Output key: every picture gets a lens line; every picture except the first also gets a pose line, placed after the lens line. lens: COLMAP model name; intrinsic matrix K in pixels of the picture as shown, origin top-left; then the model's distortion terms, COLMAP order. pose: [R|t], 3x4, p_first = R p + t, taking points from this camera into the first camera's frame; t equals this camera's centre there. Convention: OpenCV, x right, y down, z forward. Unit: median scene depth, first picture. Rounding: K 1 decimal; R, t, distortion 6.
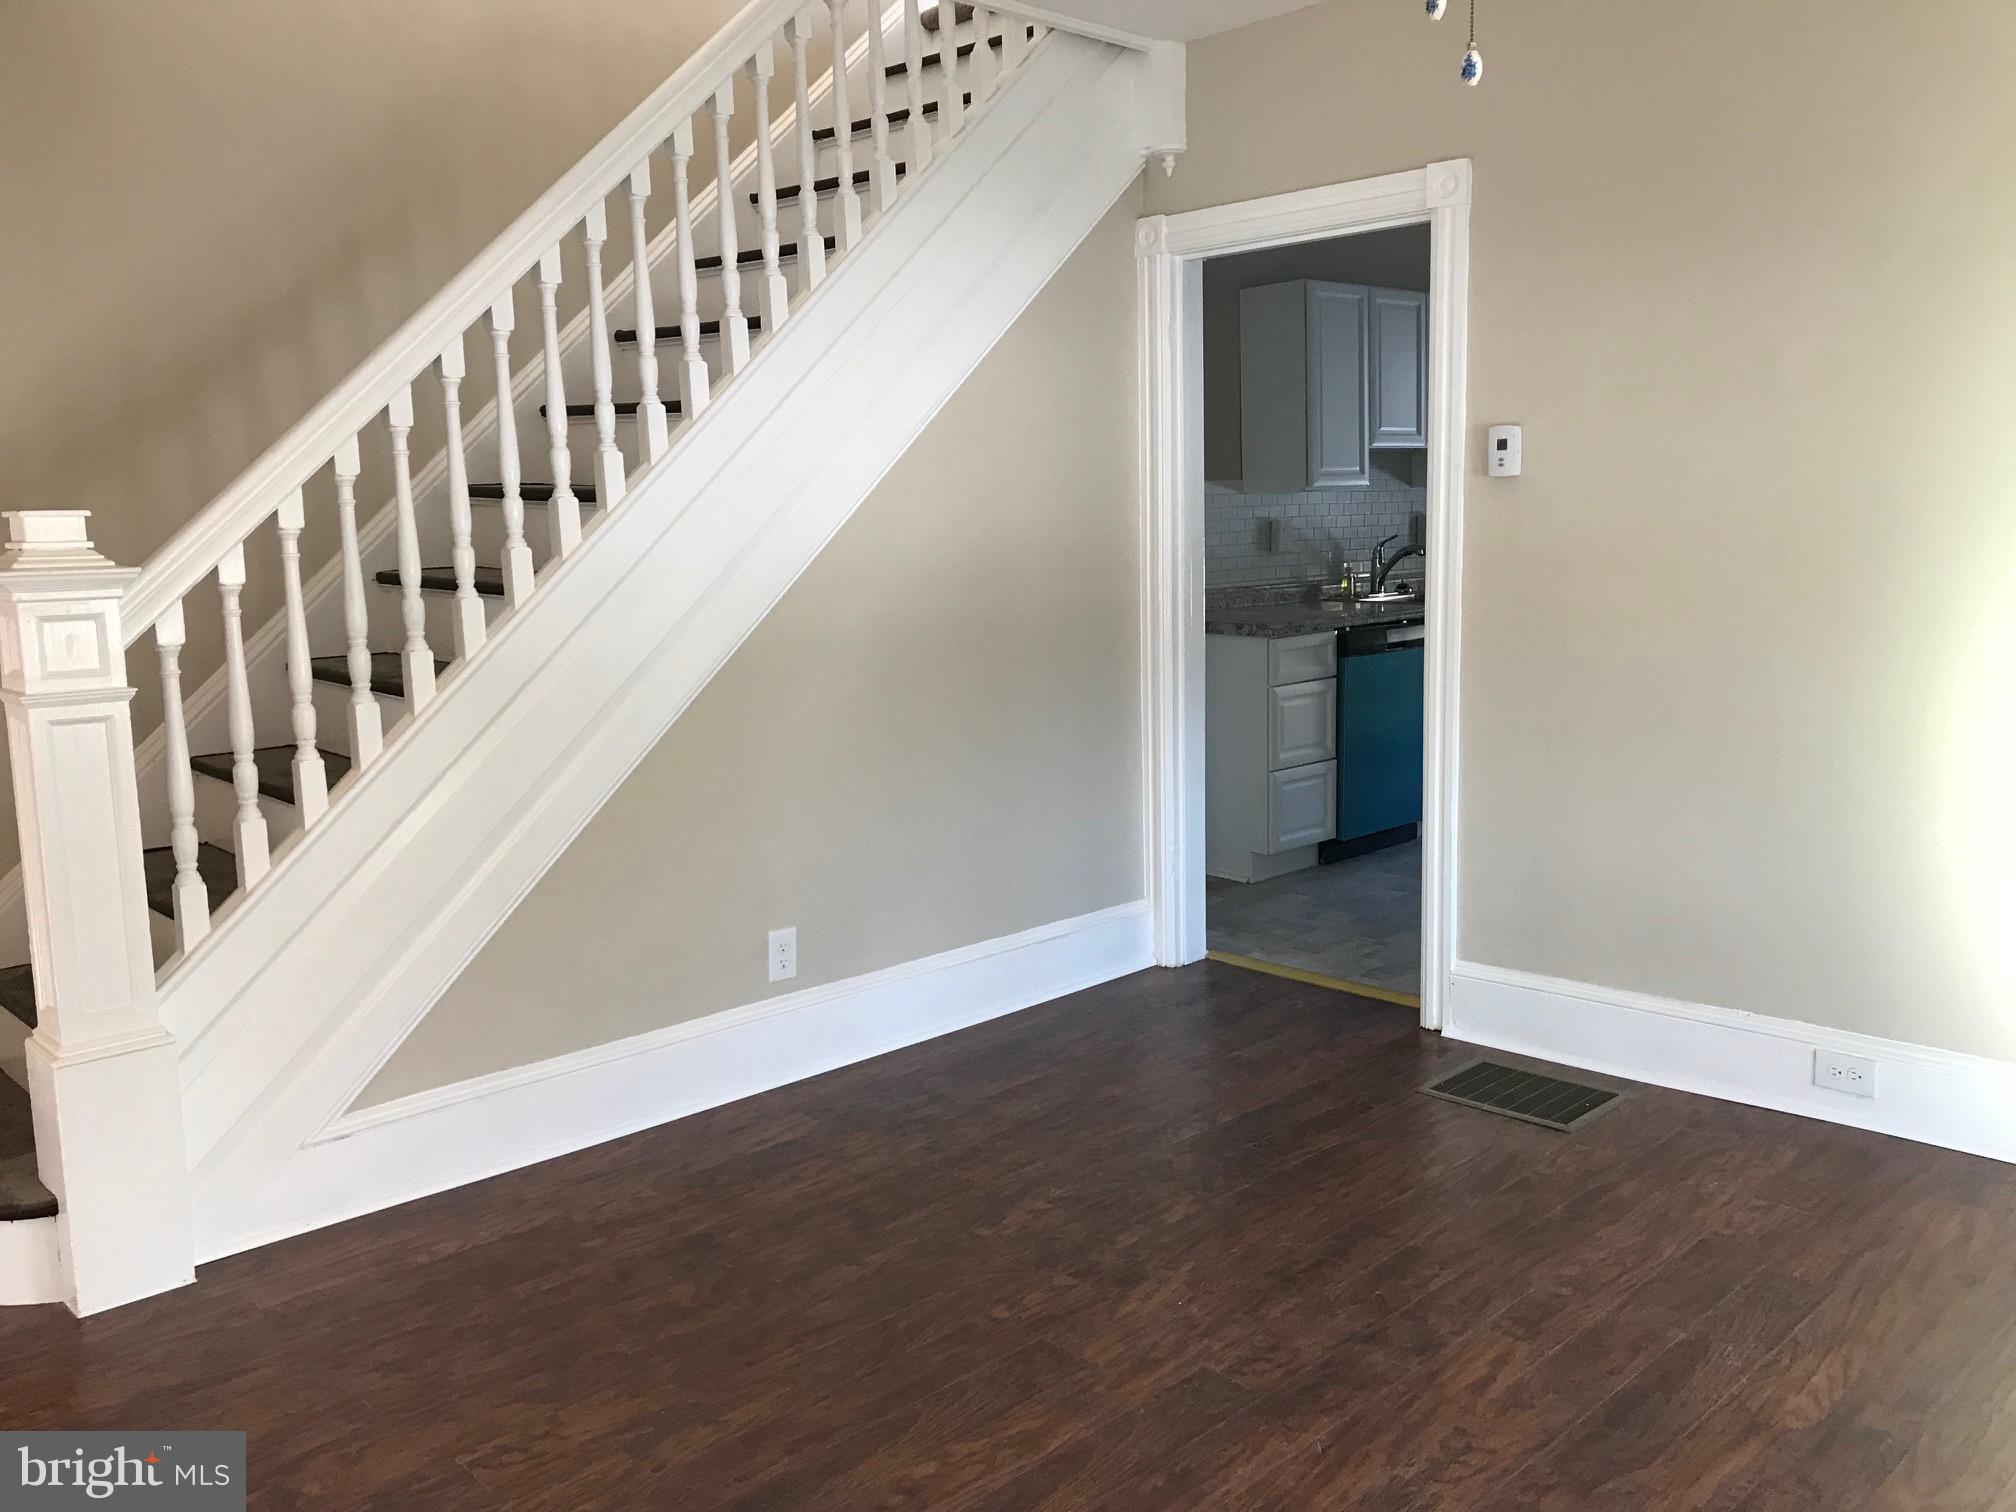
lens RADIAL K [[1666.7, 0, 996.8], [0, 1666.7, 742.1], [0, 0, 1]] dist [0.020497, 0.006995]
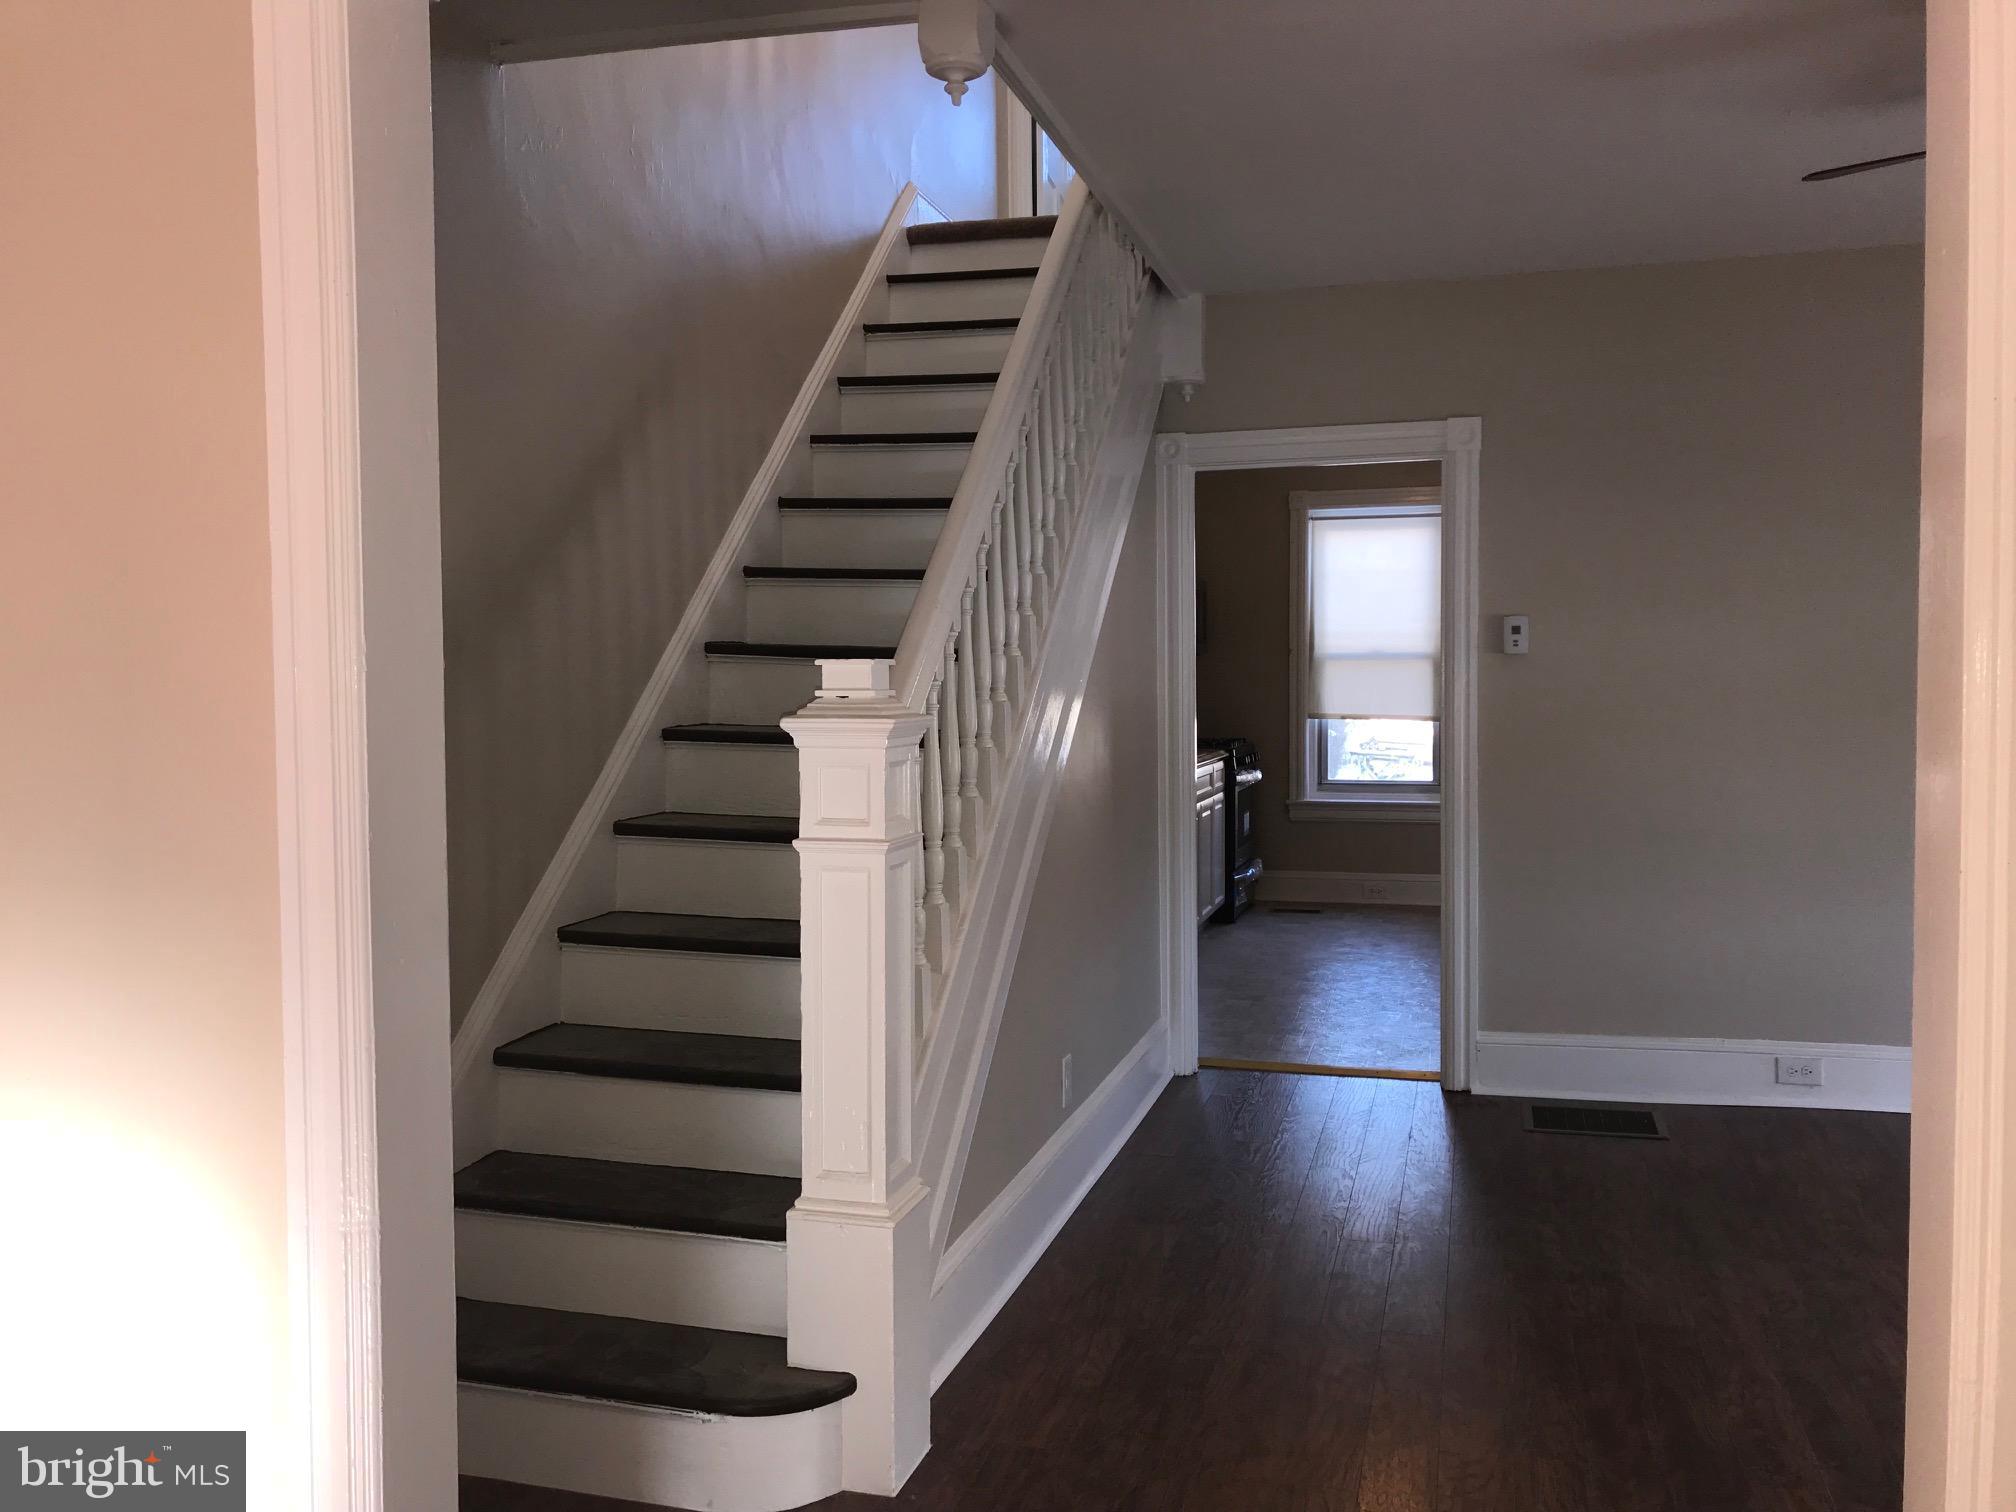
lens RADIAL K [[1660.9, 0, 1011.4], [0, 1660.9, 750.3], [0, 0, 1]] dist [0.036725, -0.007252]
pose [[0.860924, -0.010424, 0.508628, -0.848527], [0.062662, 0.994350, -0.085687, 0.006379], [-0.504860, 0.105641, 0.856712, 0.092447]]
